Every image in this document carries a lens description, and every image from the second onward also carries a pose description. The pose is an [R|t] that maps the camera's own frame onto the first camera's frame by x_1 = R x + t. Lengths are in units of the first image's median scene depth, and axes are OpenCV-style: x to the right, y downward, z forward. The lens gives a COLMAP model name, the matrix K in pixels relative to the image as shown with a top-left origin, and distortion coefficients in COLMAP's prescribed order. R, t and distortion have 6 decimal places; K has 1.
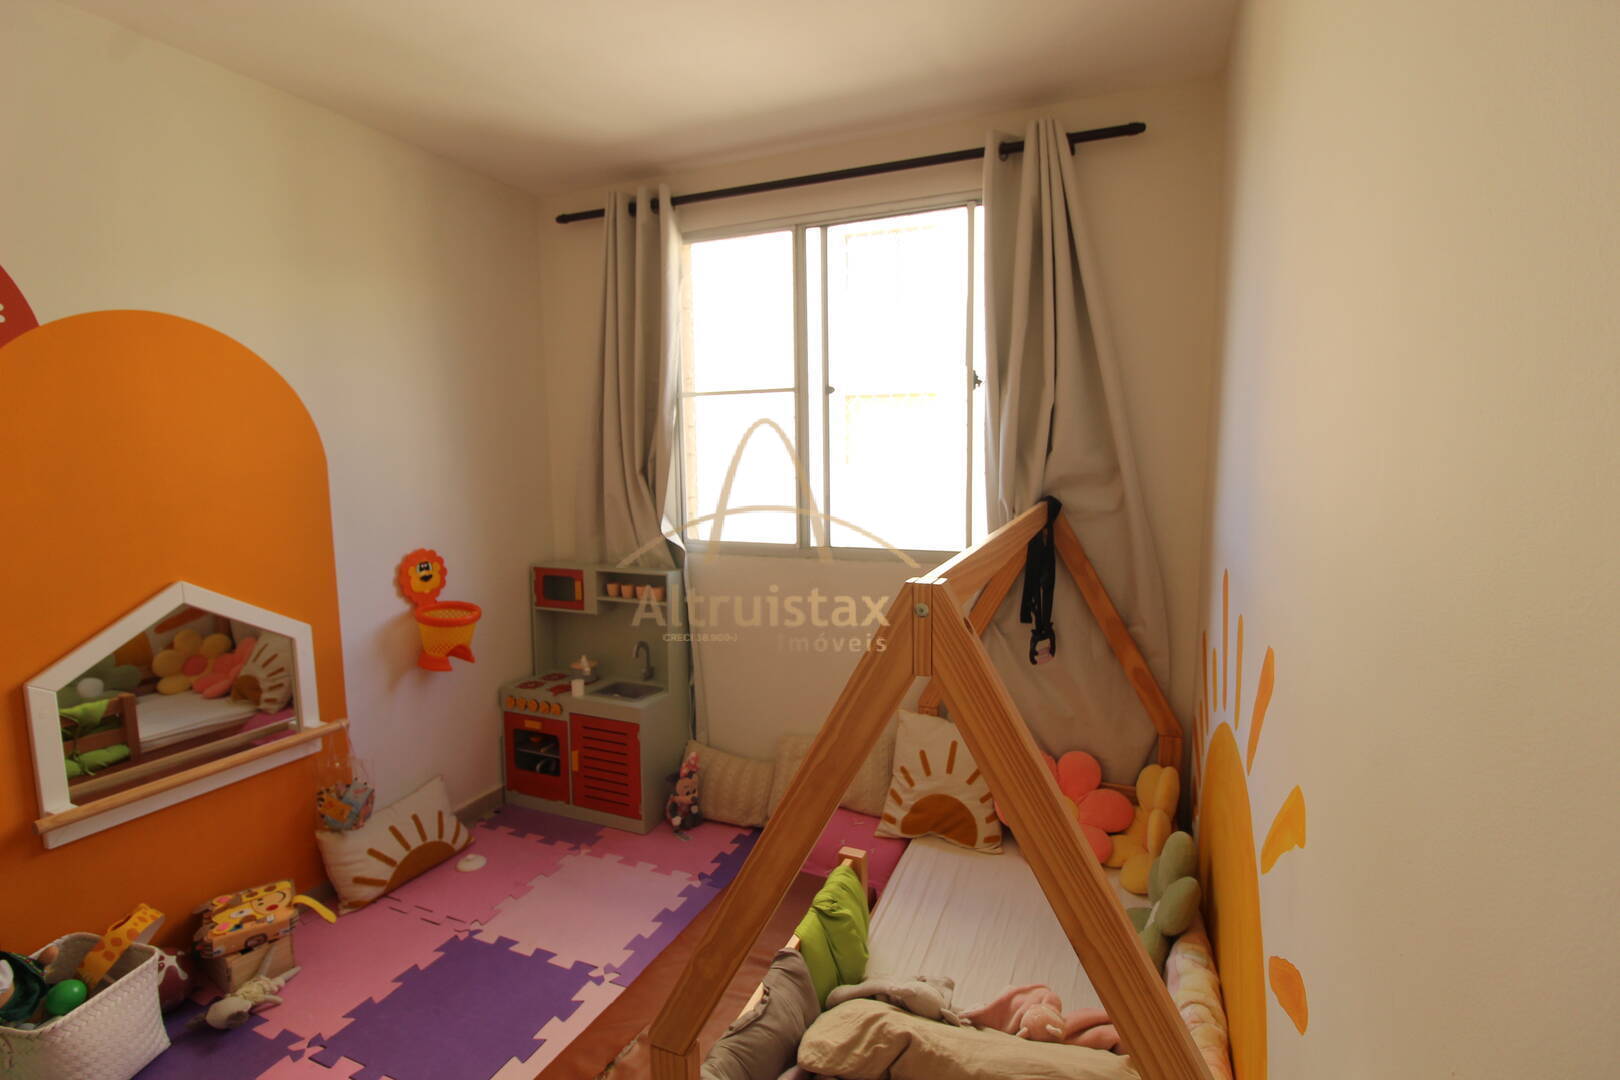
lens RADIAL K [[750.8, 0, 811.1], [0, 750.8, 530.0], [0, 0, 1]] dist [-0.001375, -0.012560]
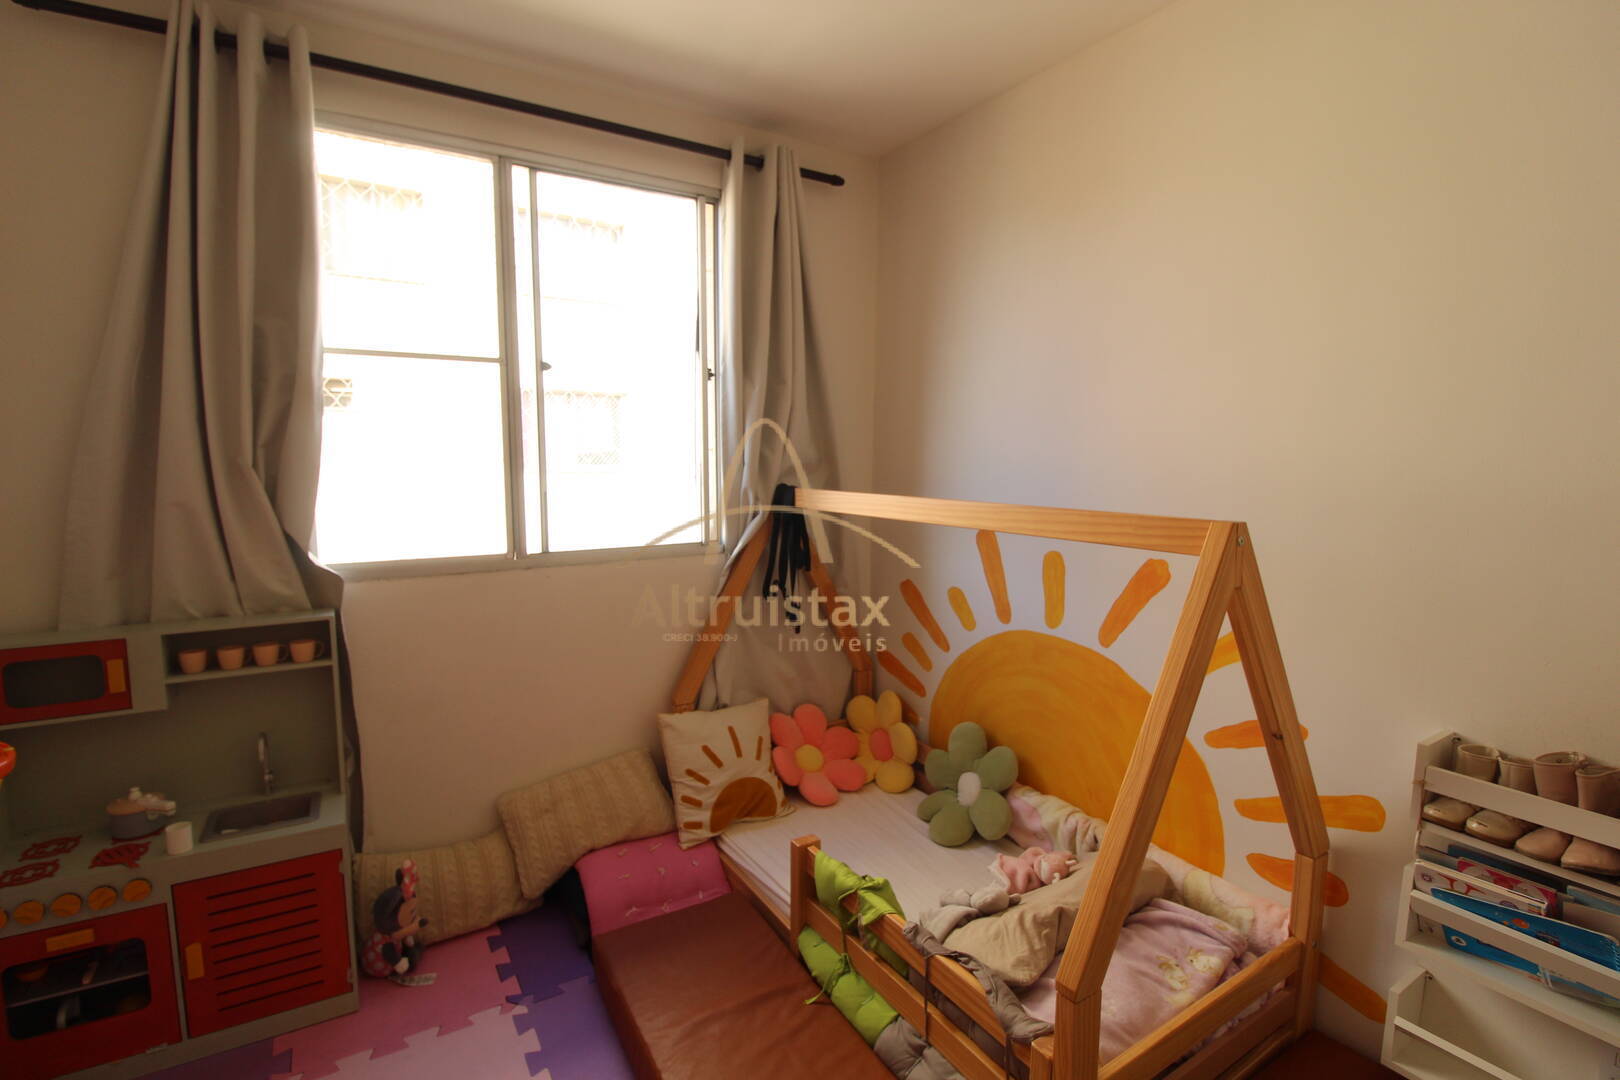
lens RADIAL K [[750.8, 0, 811.1], [0, 750.8, 530.0], [0, 0, 1]] dist [-0.001375, -0.012560]
pose [[0.578579, -0.068649, 0.812732, -0.524036], [0.075162, 0.996699, 0.030680, -0.007067], [-0.812155, 0.043336, 0.581830, 0.289289]]
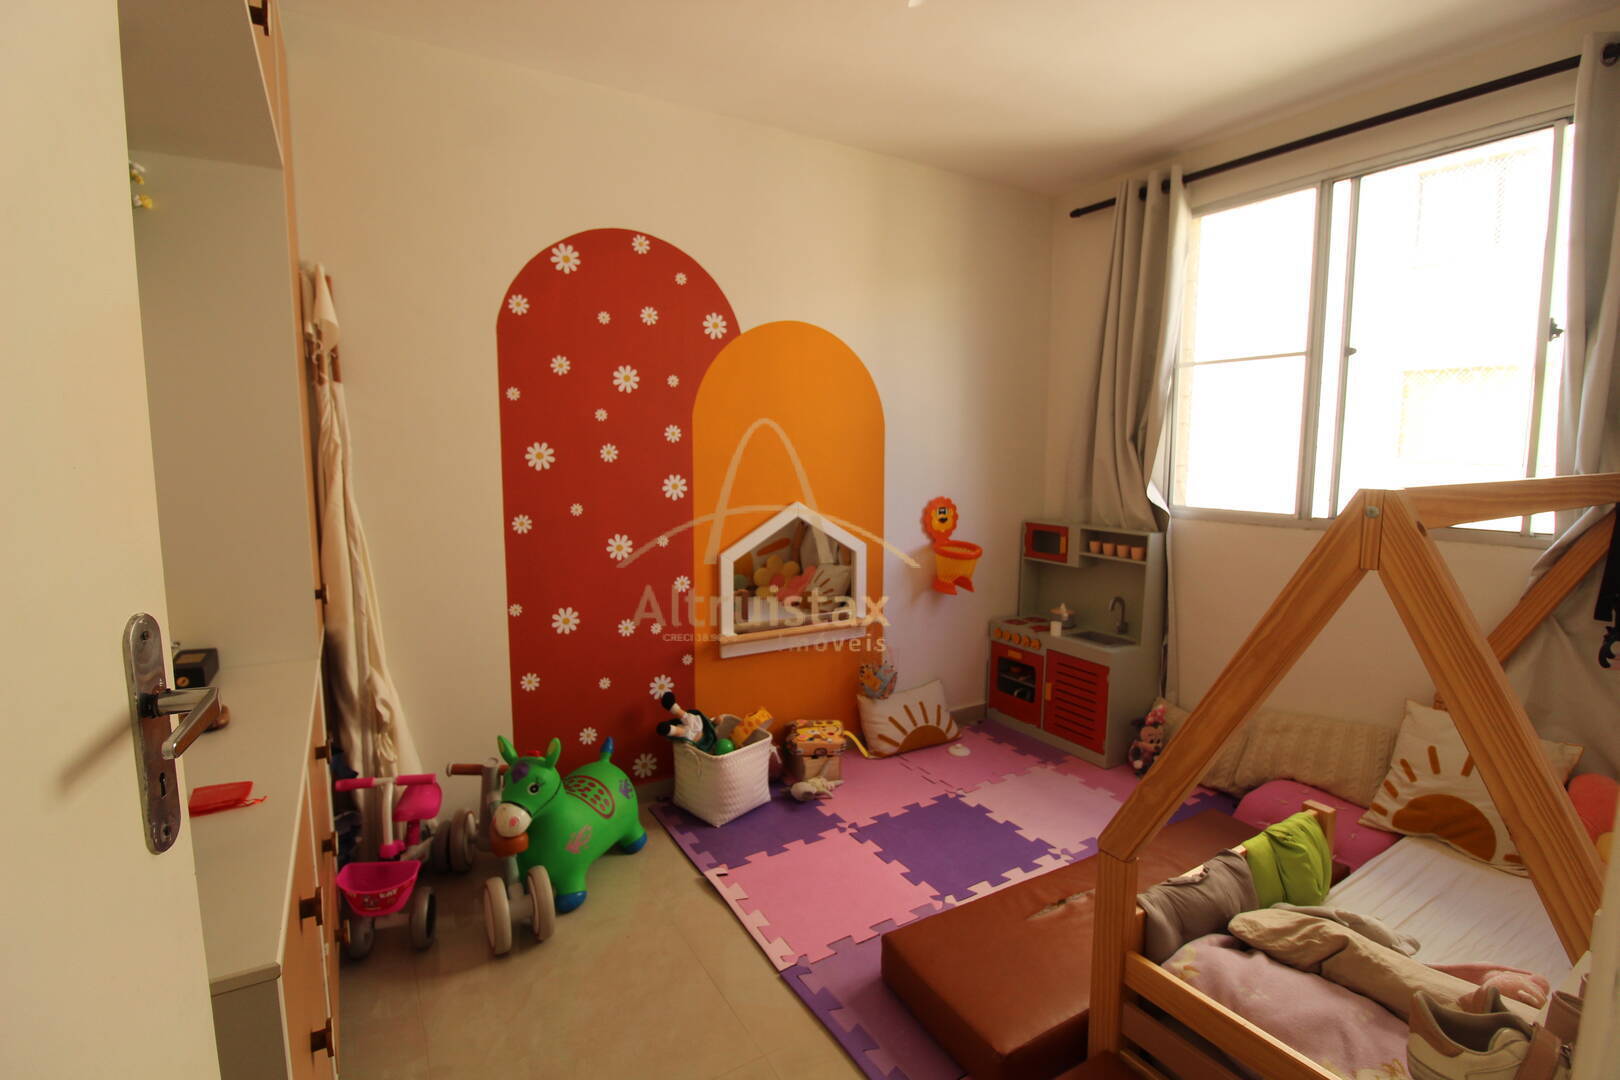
lens RADIAL K [[750.8, 0, 811.1], [0, 750.8, 530.0], [0, 0, 1]] dist [-0.001375, -0.012560]
pose [[0.810268, 0.077415, -0.580924, 0.040870], [-0.071014, 0.996902, 0.033800, 0.054739], [0.581742, 0.013867, 0.813256, -0.155561]]
